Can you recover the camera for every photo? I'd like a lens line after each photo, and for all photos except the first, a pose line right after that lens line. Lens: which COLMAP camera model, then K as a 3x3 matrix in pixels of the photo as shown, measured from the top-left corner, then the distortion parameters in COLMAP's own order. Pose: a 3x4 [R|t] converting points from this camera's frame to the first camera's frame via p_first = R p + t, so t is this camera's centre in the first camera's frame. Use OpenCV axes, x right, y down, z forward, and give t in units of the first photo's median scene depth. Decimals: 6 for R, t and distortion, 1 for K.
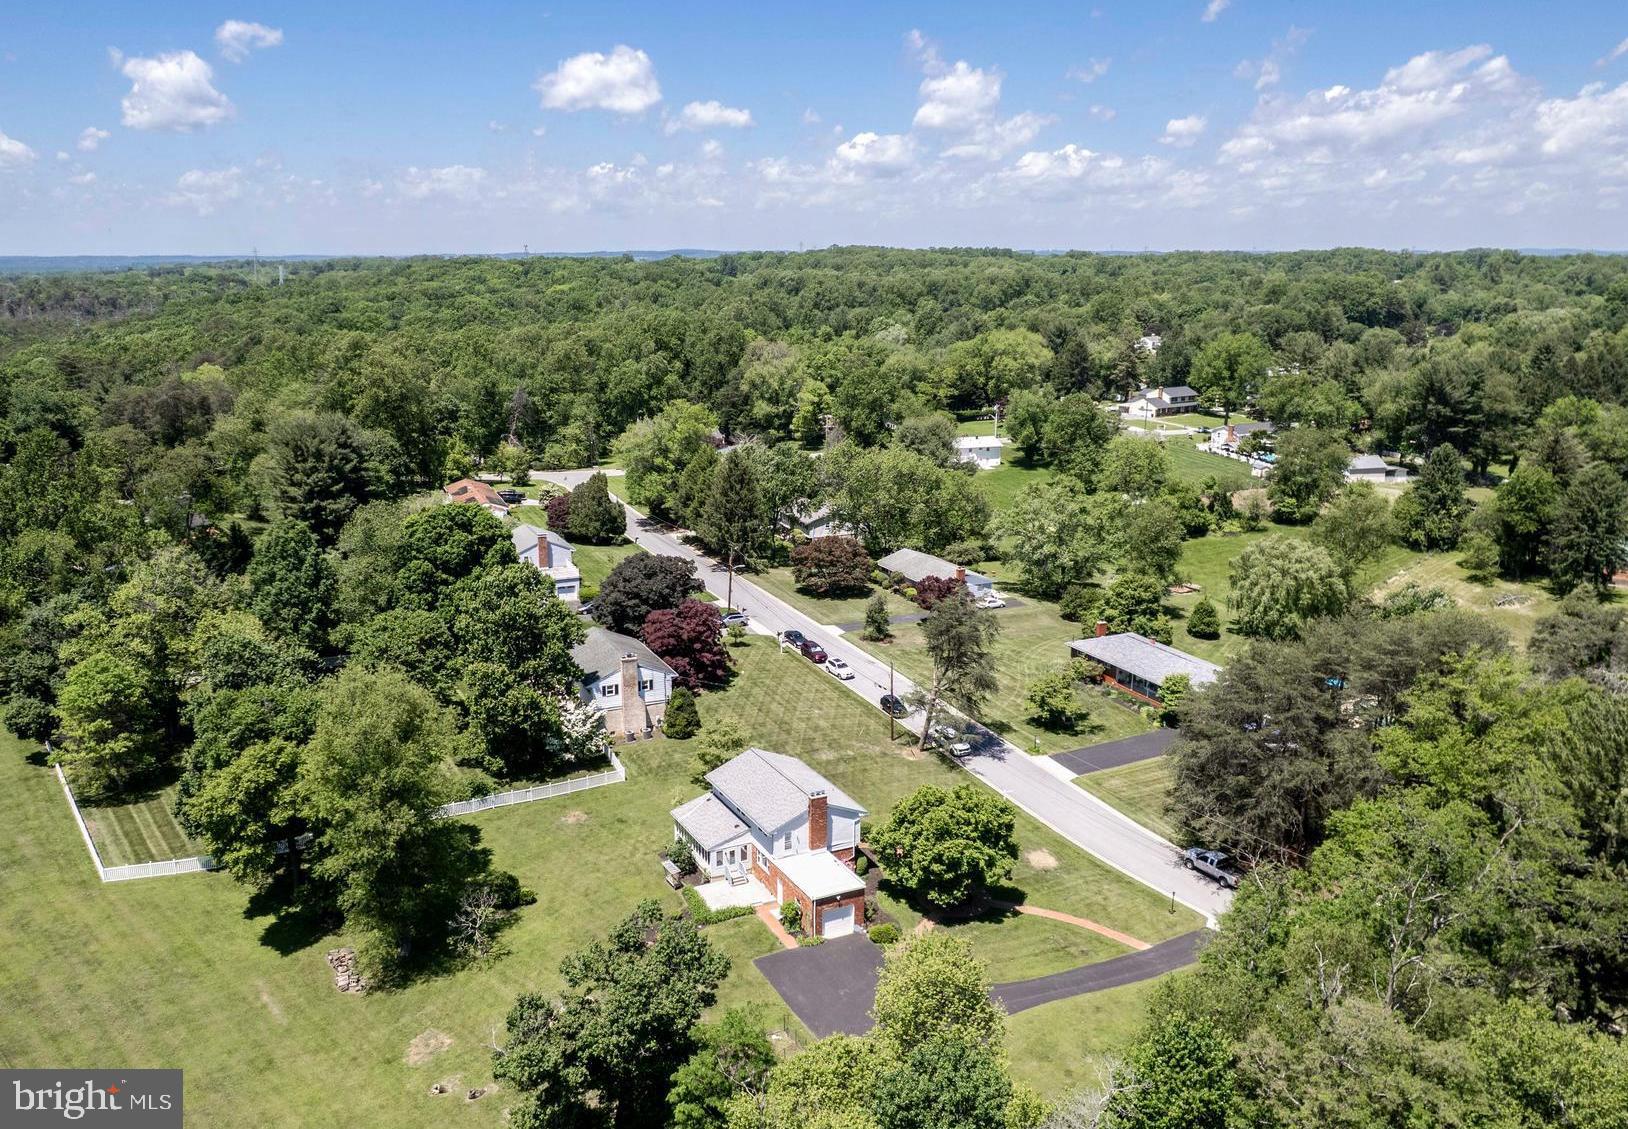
lens RADIAL K [[1228.6, 0, 814.0], [0, 1228.6, 564.5], [0, 0, 1]] dist [-0.006343, -0.002561]
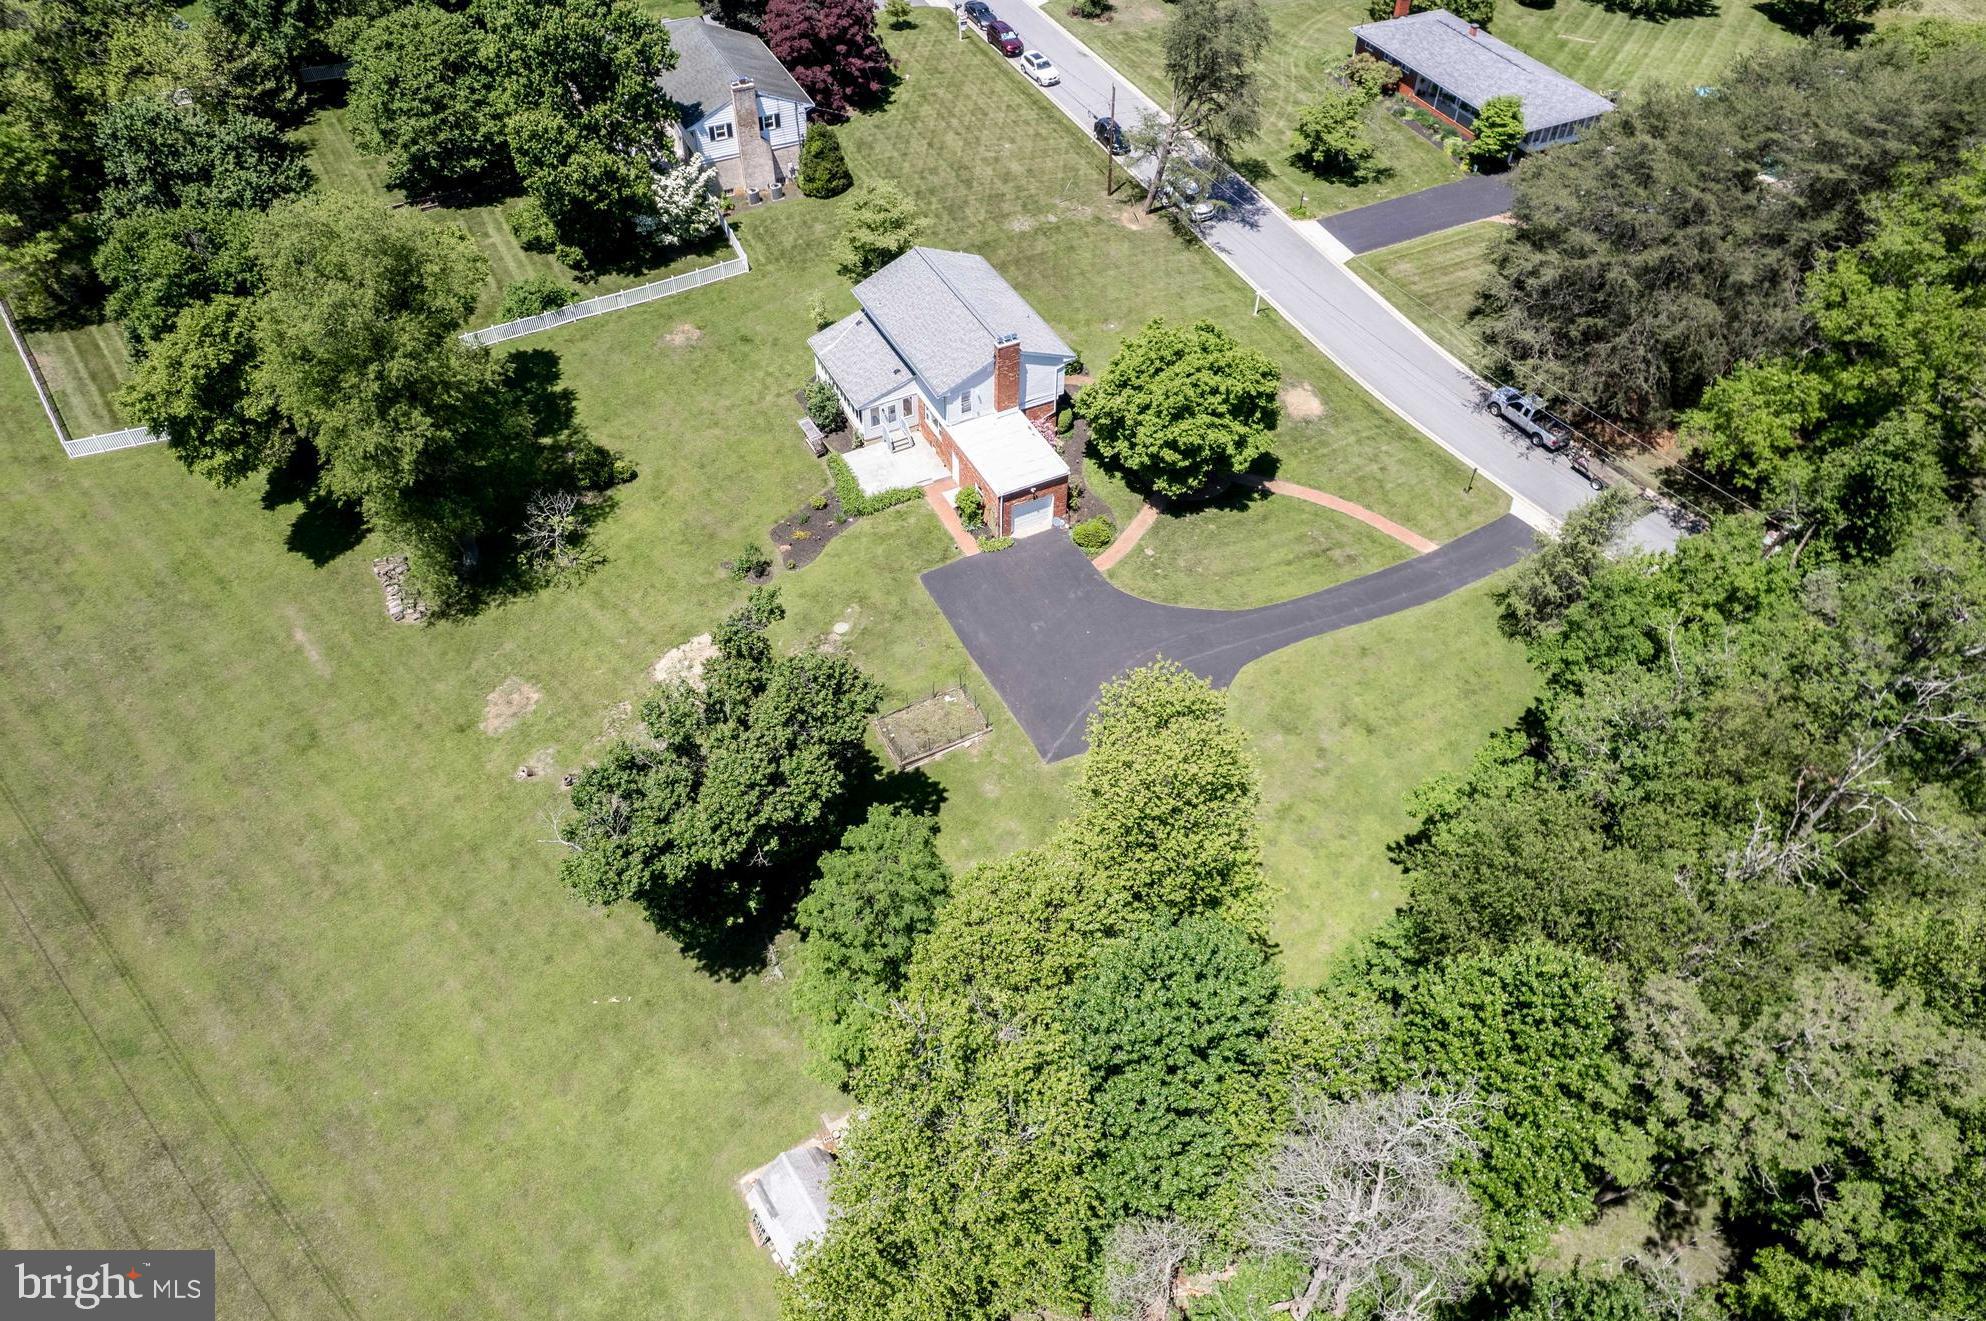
lens RADIAL K [[1334.9, 0, 983.5], [0, 1334.9, 664.9], [0, 0, 1]] dist [-0.081392, 0.084923]
pose [[0.999885, 0.008704, -0.012394, 0.000397], [-0.000554, 0.838852, 0.544359, -0.066612], [0.015134, -0.544290, 0.838761, 0.218930]]
